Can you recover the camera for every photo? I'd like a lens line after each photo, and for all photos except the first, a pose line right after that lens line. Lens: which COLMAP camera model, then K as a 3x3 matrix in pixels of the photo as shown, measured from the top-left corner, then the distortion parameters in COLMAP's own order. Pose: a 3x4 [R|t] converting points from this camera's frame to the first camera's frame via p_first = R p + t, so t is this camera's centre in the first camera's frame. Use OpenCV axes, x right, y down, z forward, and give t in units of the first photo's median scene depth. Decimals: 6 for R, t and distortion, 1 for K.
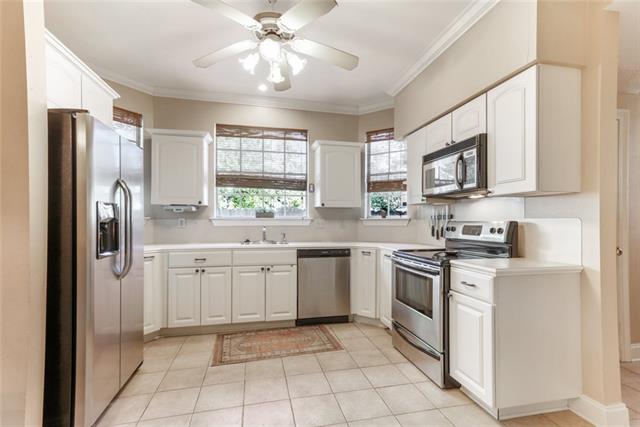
lens RADIAL K [[292.6, 0, 320.6], [0, 292.6, 224.8], [0, 0, 1]] dist [0.005223, 0.006879]
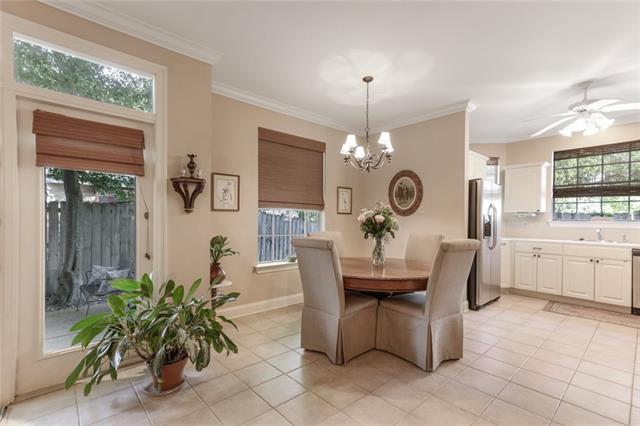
lens RADIAL K [[292.6, 0, 323.2], [0, 292.6, 220.7], [0, 0, 1]] dist [0.005223, 0.006879]
pose [[0.488779, 0.004043, -0.872398, 0.346922], [-0.017212, 0.999839, -0.005010, 0.000861], [0.872238, 0.017465, 0.488770, -0.658186]]
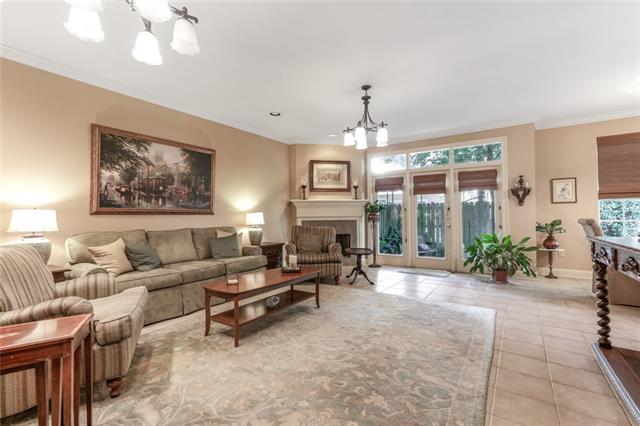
lens RADIAL K [[292.6, 0, 319.0], [0, 292.6, 211.3], [0, 0, 1]] dist [0.005223, 0.006879]
pose [[-0.742202, -0.005045, -0.670157, 1.300055], [-0.001561, 0.999982, -0.005799, 0.021516], [0.670174, -0.003258, -0.742196, -0.145895]]
